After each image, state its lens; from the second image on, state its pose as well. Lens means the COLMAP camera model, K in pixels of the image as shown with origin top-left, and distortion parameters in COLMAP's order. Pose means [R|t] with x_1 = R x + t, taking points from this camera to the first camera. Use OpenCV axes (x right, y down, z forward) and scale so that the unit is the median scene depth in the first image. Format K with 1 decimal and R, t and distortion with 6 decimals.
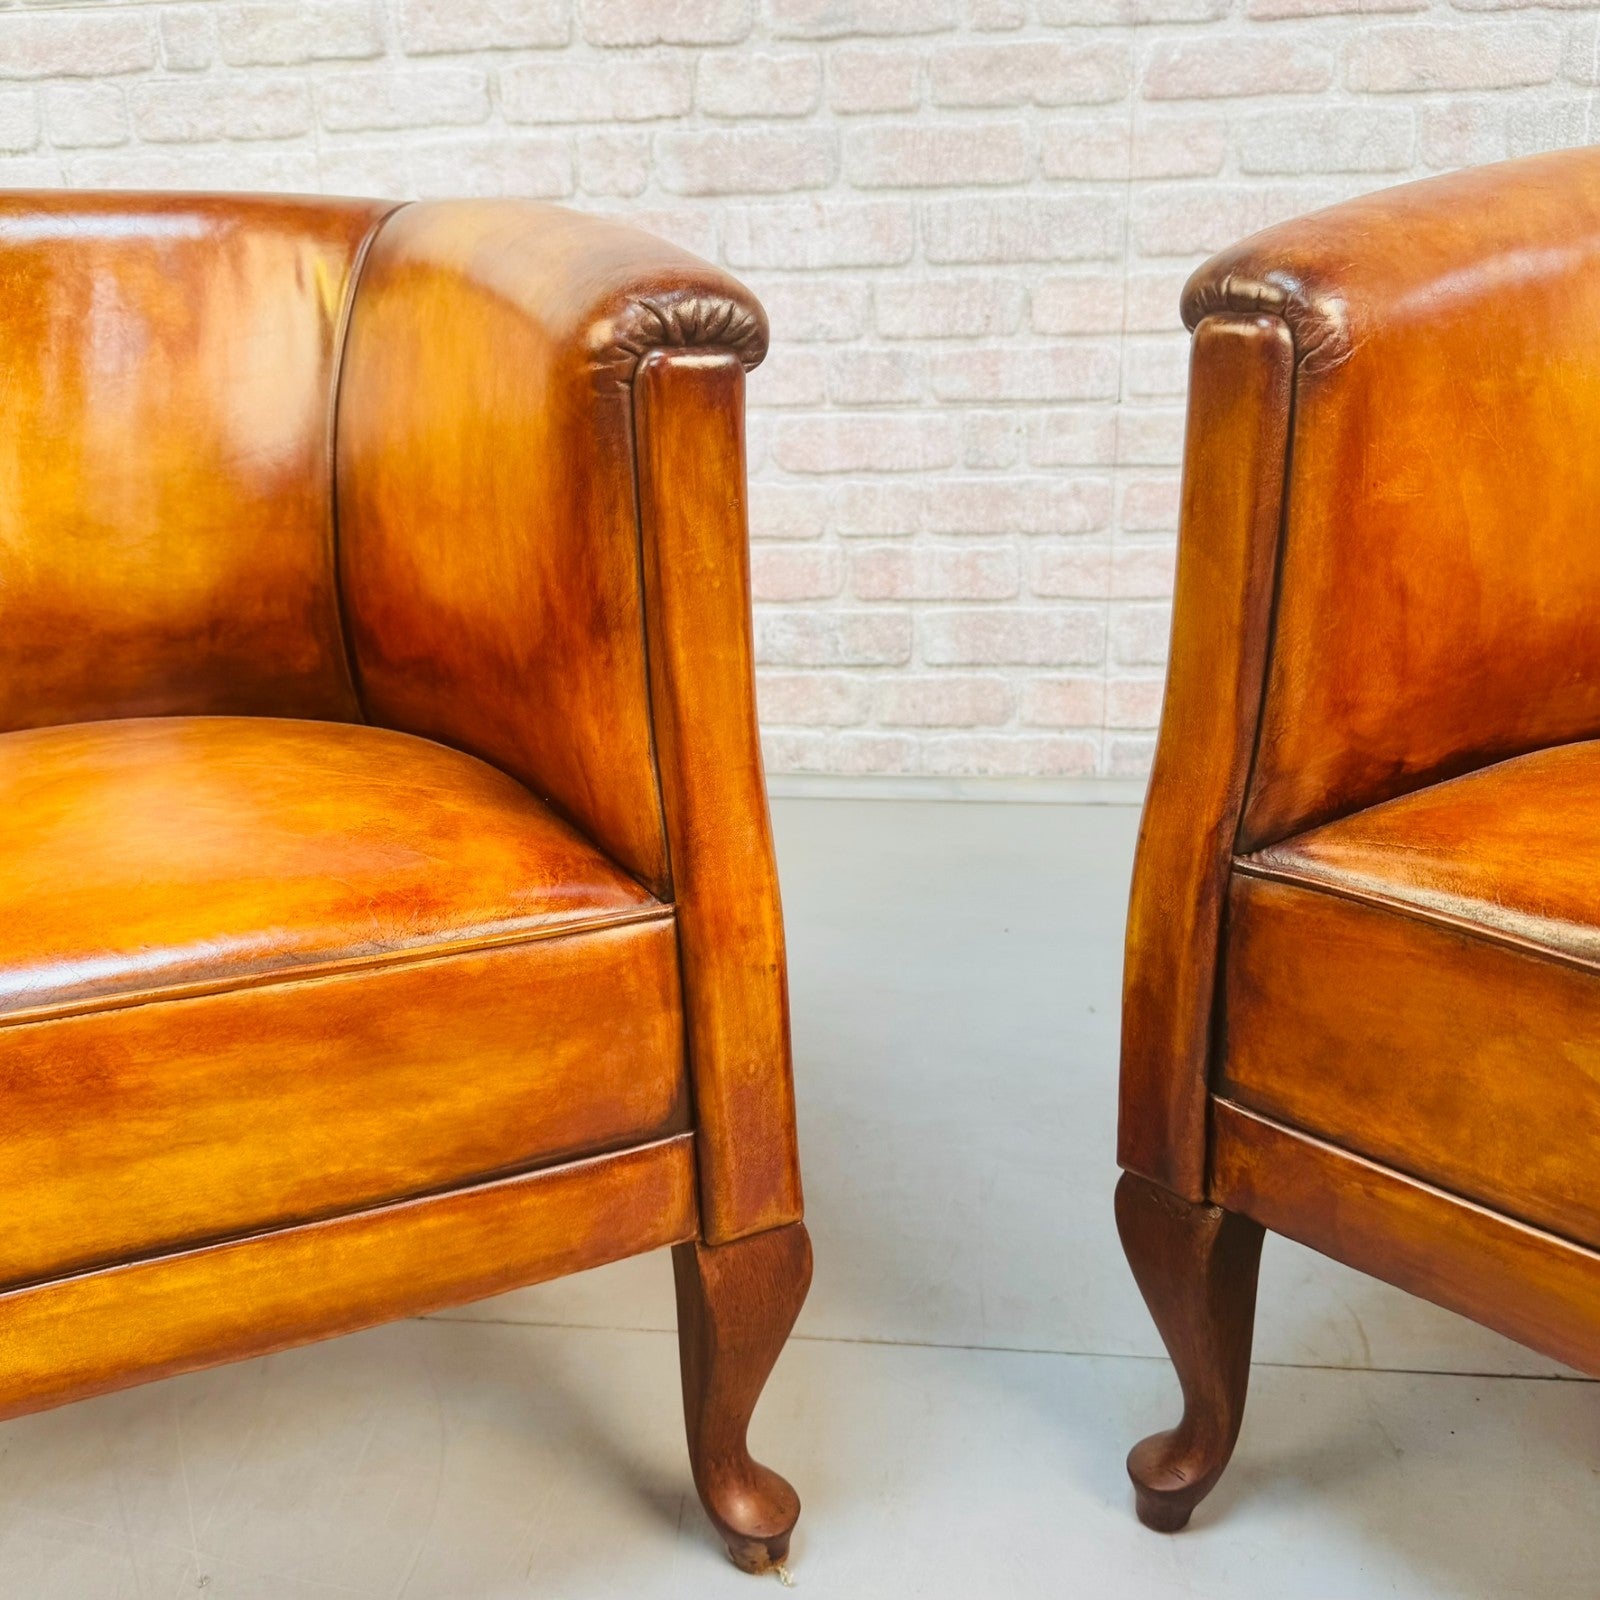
lens RADIAL K [[1524.8, 0, 800.0], [0, 1524.8, 800.0], [0, 0, 1]] dist [0.153930, -0.345333]
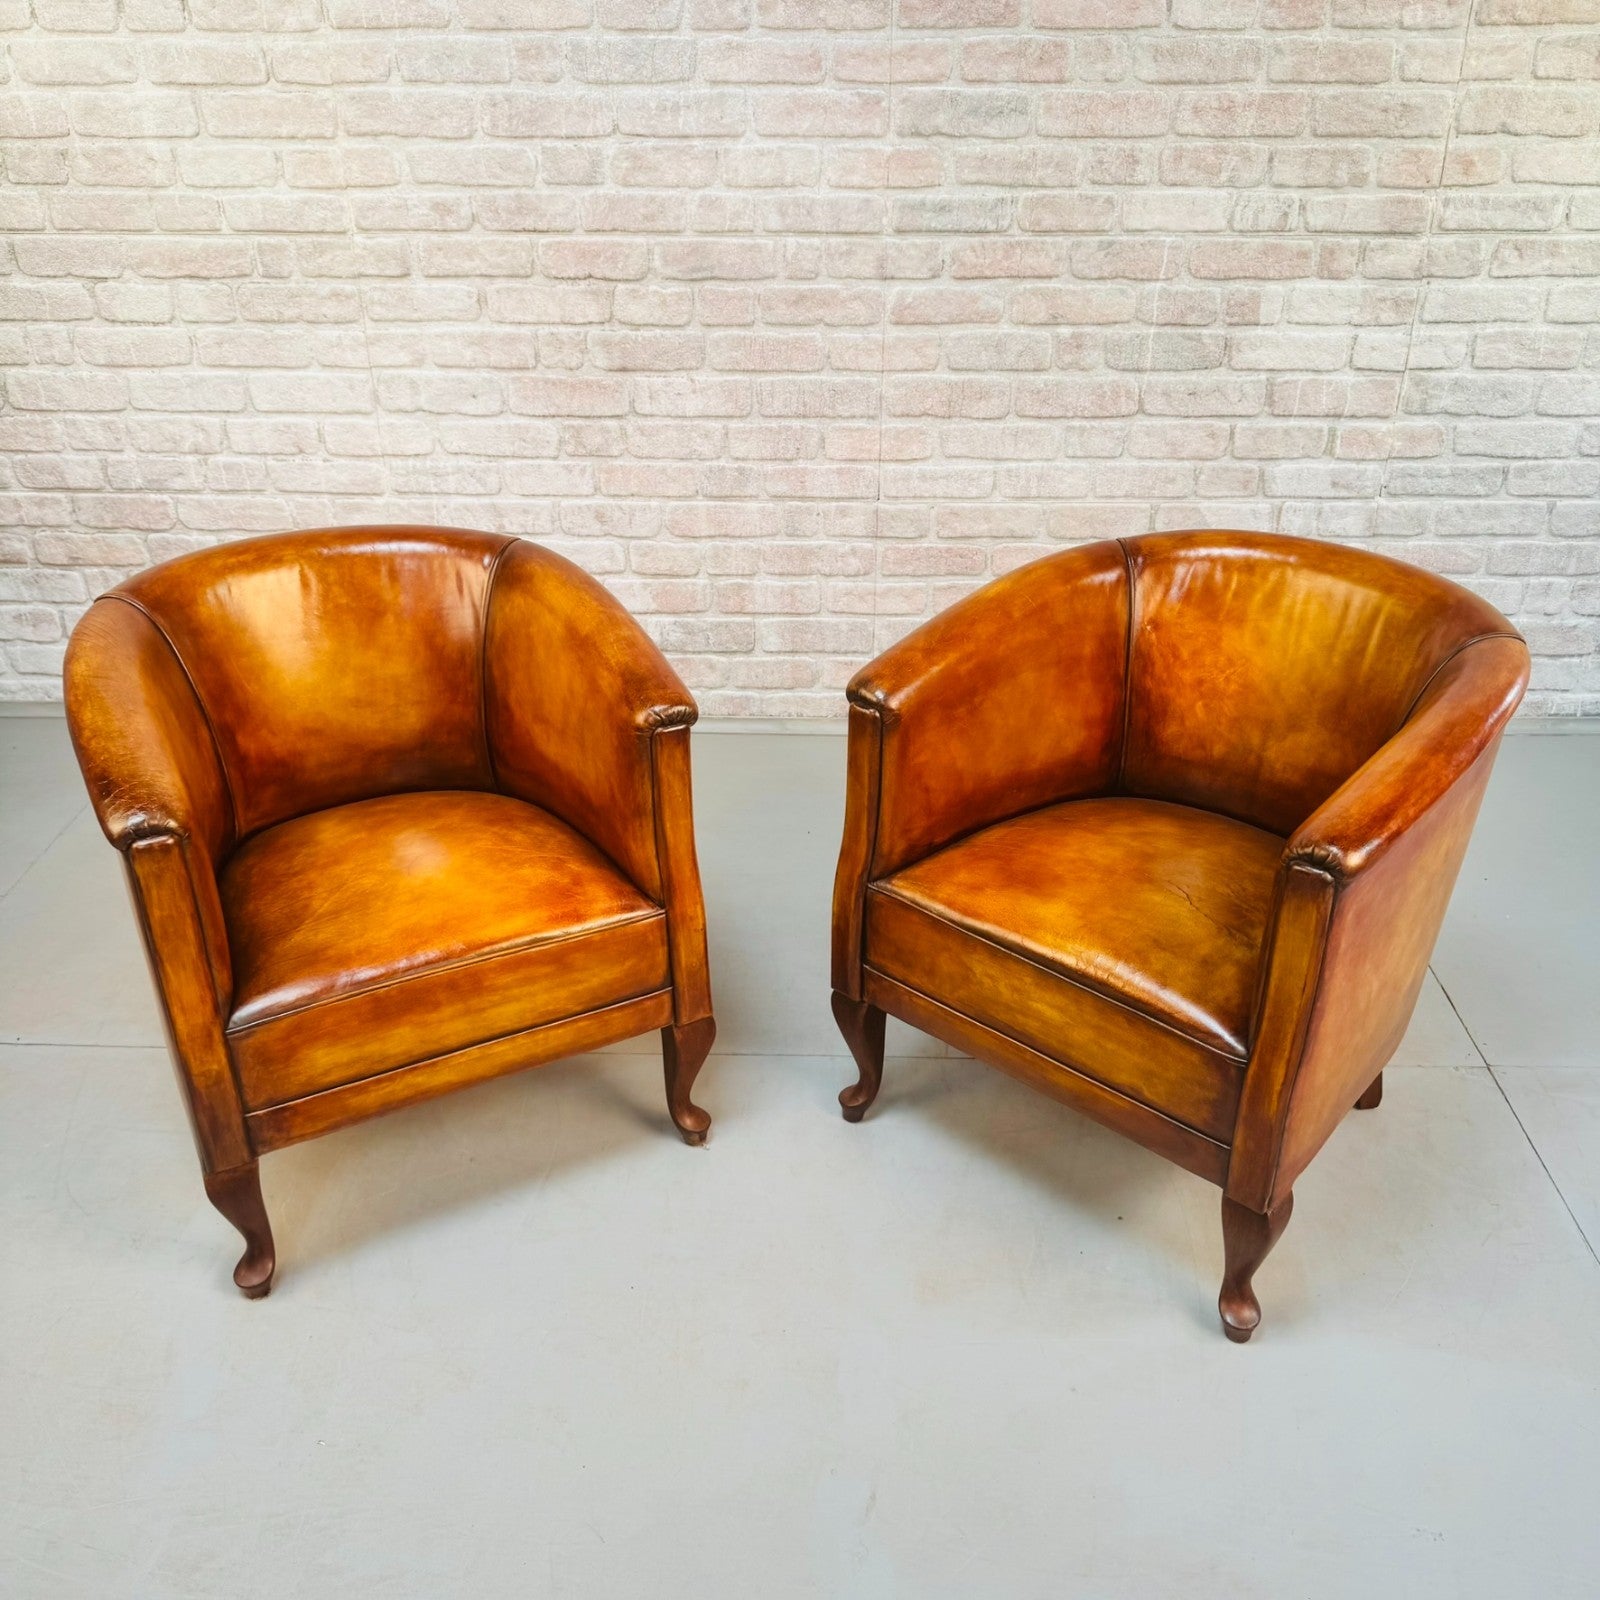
lens RADIAL K [[1431.1, 0, 790.9], [0, 1431.1, 811.6], [0, 0, 1]] dist [0.154039, -0.308106]
pose [[0.995670, -0.023074, 0.090045, -0.031959], [0.006855, 0.984290, 0.176429, -0.207168], [-0.092701, -0.175048, 0.980186, -0.561985]]
